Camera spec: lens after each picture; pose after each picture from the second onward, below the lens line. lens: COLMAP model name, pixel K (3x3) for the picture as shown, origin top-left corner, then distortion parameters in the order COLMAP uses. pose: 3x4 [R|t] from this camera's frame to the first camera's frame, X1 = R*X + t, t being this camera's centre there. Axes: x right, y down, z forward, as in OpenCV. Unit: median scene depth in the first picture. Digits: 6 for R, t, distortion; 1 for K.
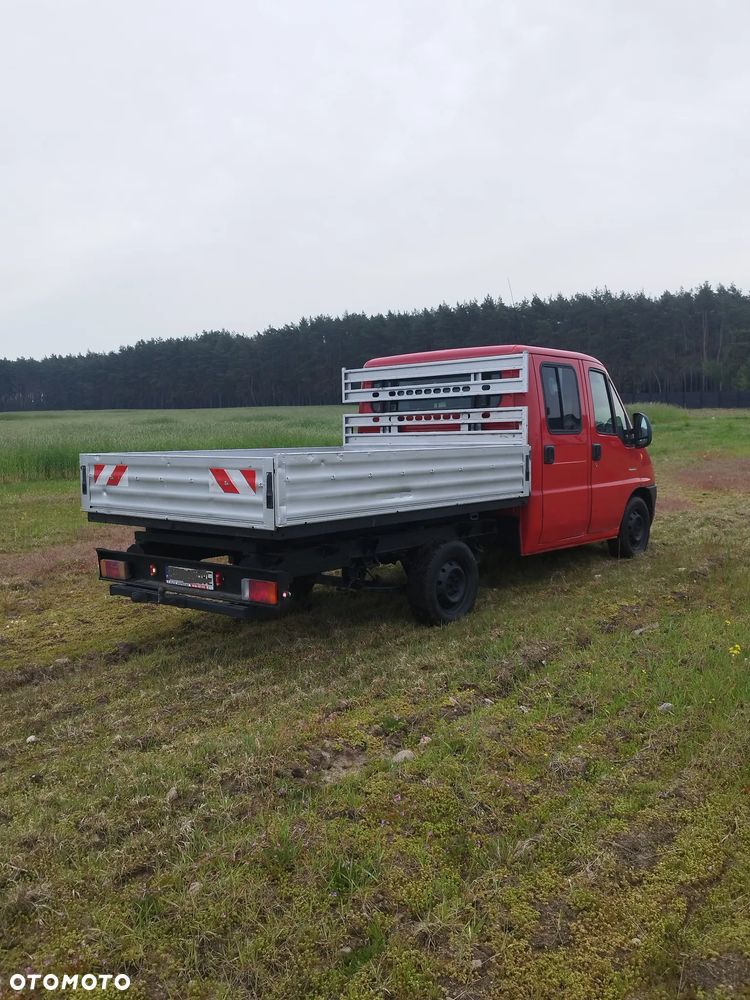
lens RADIAL K [[837.7, 0, 374.0], [0, 837.7, 535.3], [0, 0, 1]] dist [0.029113, -0.003114]
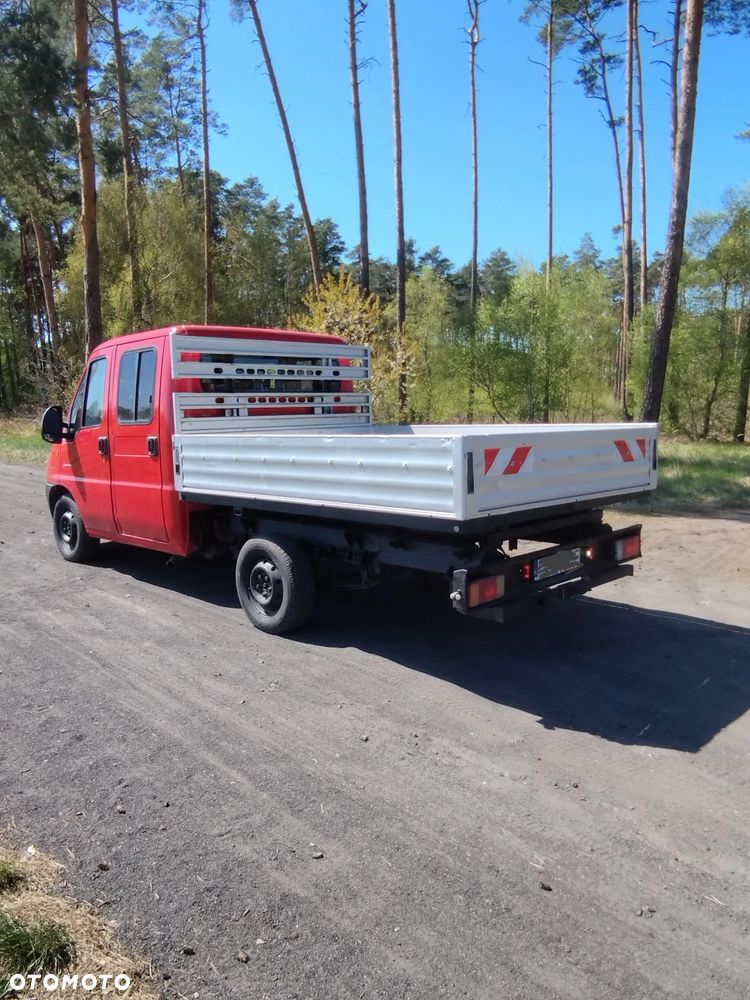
lens RADIAL K [[771.7, 0, 395.0], [0, 771.7, 528.5], [0, 0, 1]] dist [-0.062337, 0.083879]
pose [[0.043078, -0.131401, 0.990393, -0.807132], [0.138866, 0.982478, 0.124311, -0.089697], [-0.989374, 0.132177, 0.060570, 0.848431]]
